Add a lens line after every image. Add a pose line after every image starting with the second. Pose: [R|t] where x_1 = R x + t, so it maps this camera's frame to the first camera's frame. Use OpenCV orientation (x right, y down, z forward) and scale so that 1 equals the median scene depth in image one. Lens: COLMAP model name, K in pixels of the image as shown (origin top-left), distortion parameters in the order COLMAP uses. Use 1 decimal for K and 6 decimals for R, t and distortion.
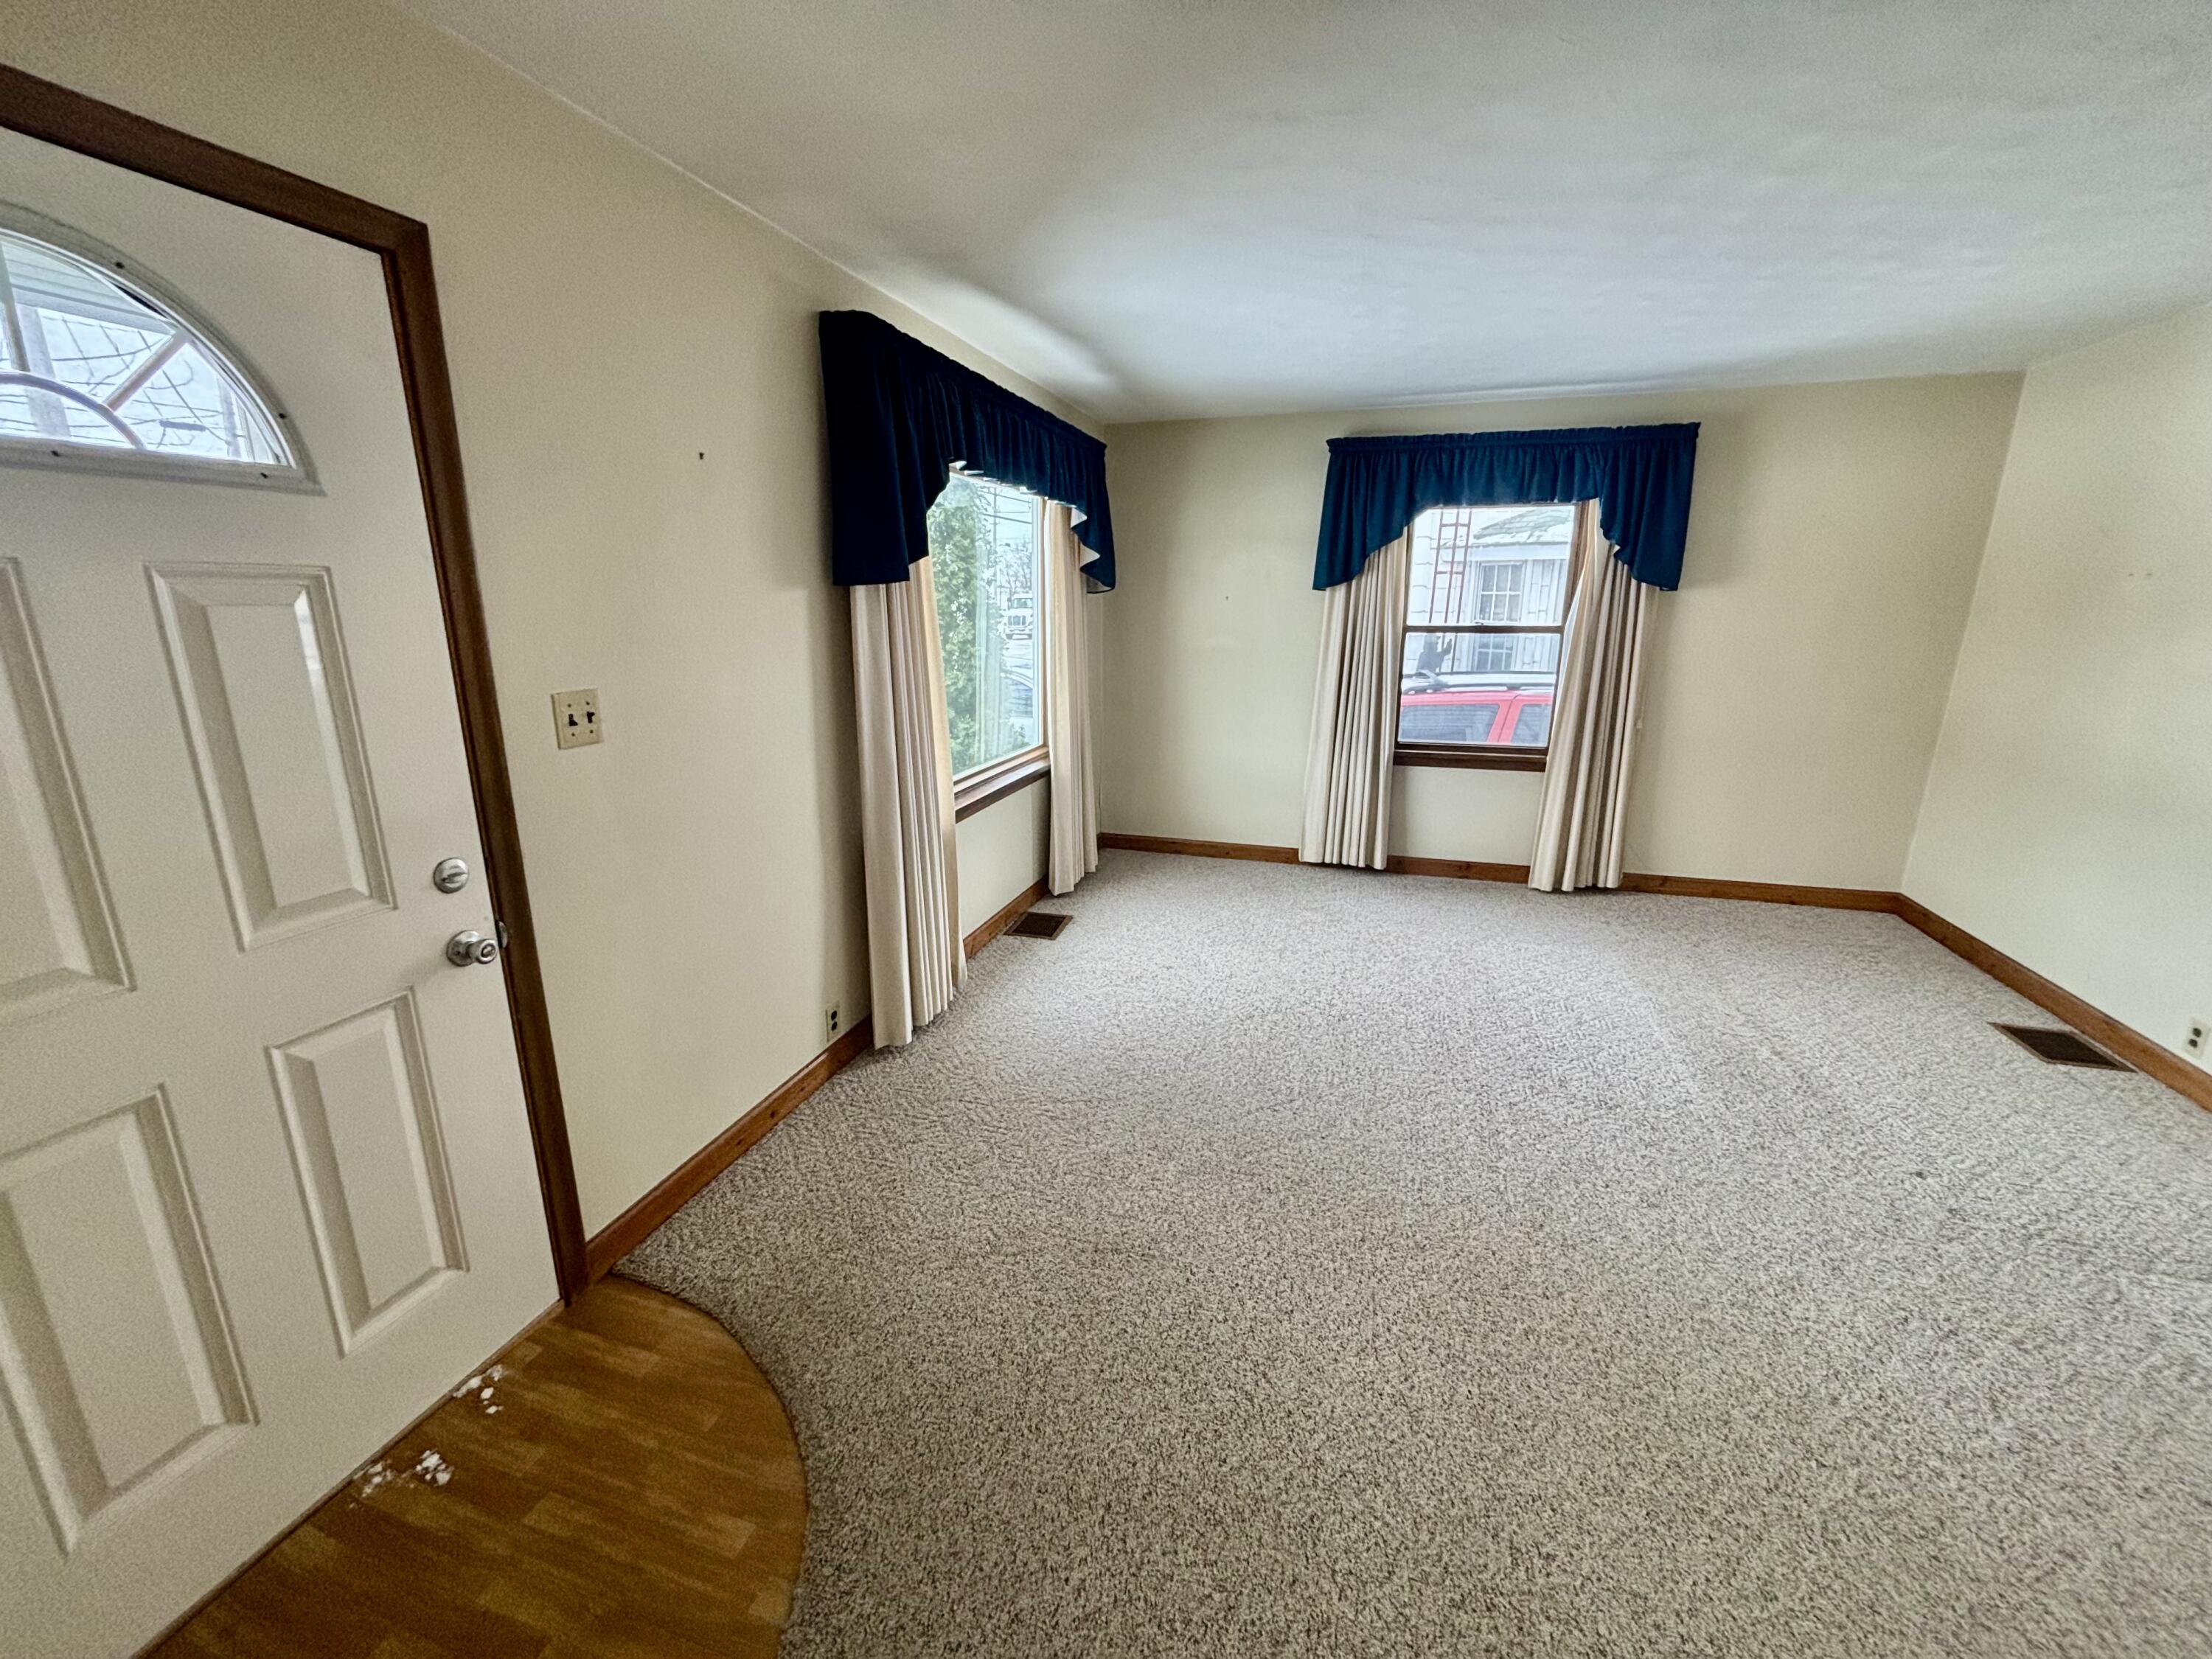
lens RADIAL K [[884.9, 0, 1109.1], [0, 884.9, 826.8], [0, 0, 1]] dist [-0.004969, 0.000349]
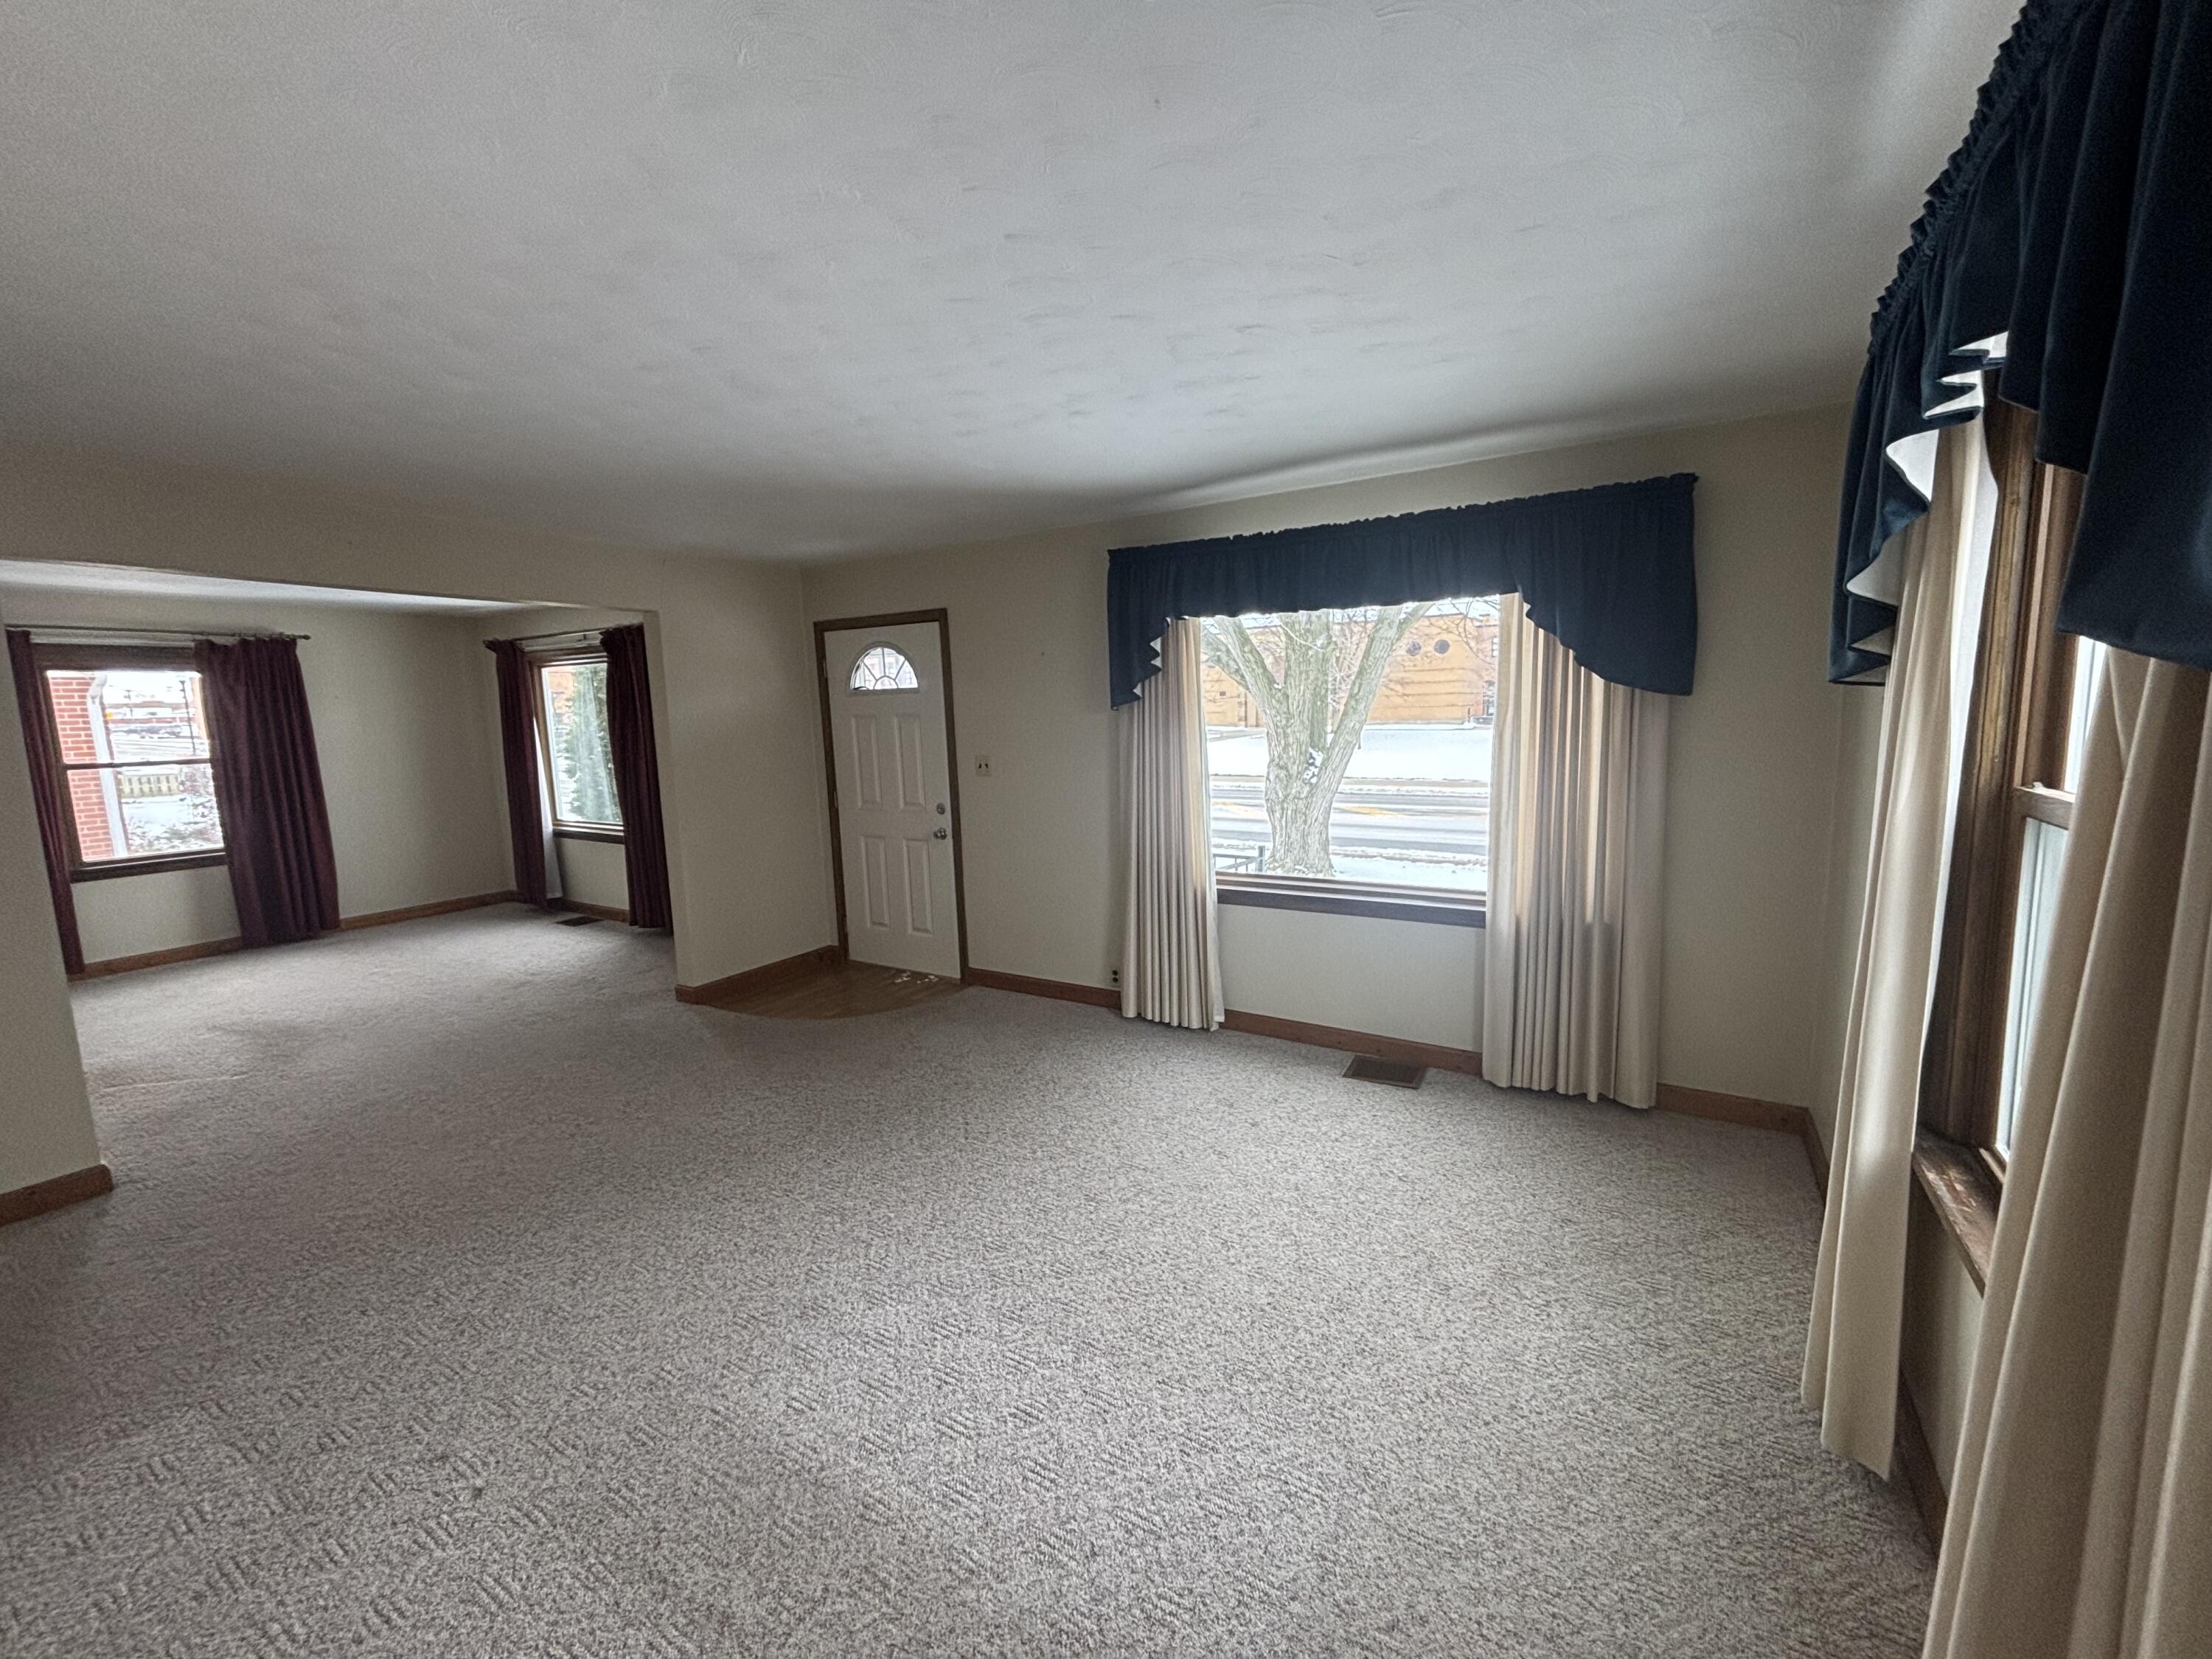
lens RADIAL K [[884.9, 0, 1118.3], [0, 884.9, 820.7], [0, 0, 1]] dist [-0.004969, 0.000349]
pose [[-0.244044, 0.123318, -0.961891, 1.001047], [-0.218077, 0.959498, 0.178340, -0.283628], [0.944926, 0.253289, -0.207267, 1.074125]]
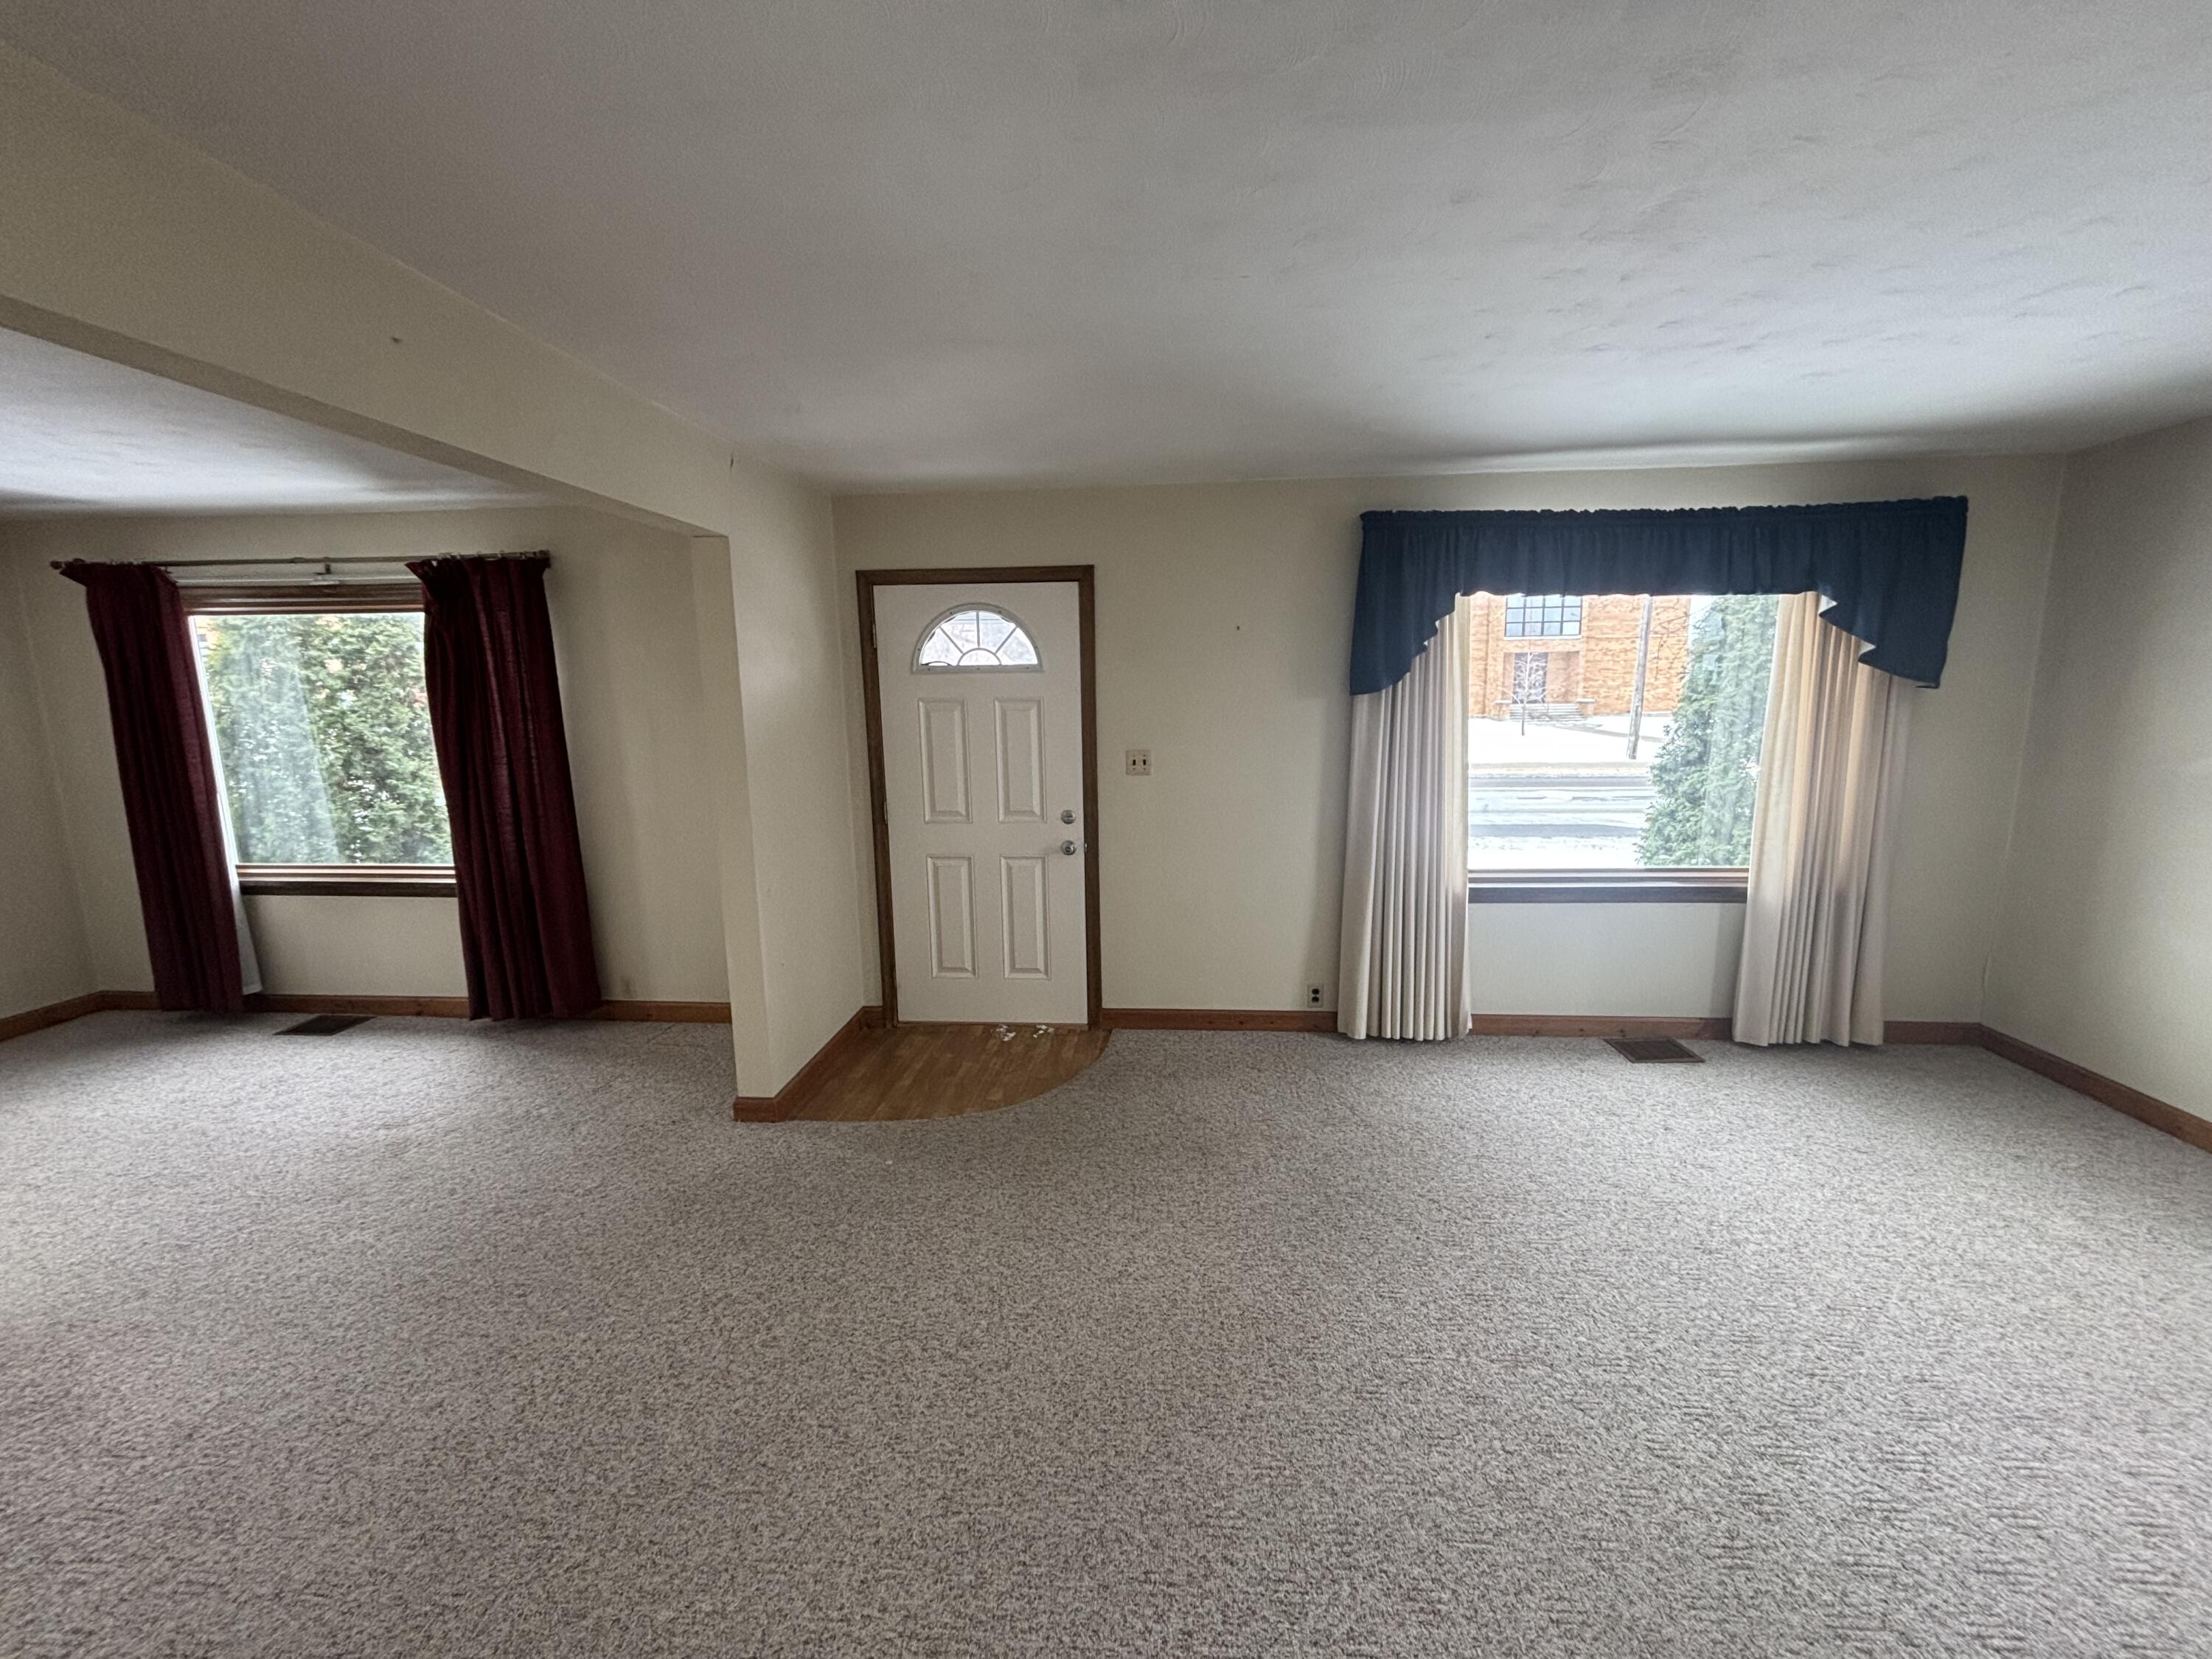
lens RADIAL K [[884.9, 0, 1107.5], [0, 884.9, 825.3], [0, 0, 1]] dist [-0.004969, 0.000349]
pose [[0.213452, 0.146270, -0.965942, 0.803450], [-0.229796, 0.968505, 0.095879, -0.088903], [0.949543, 0.201504, 0.240342, 0.245751]]
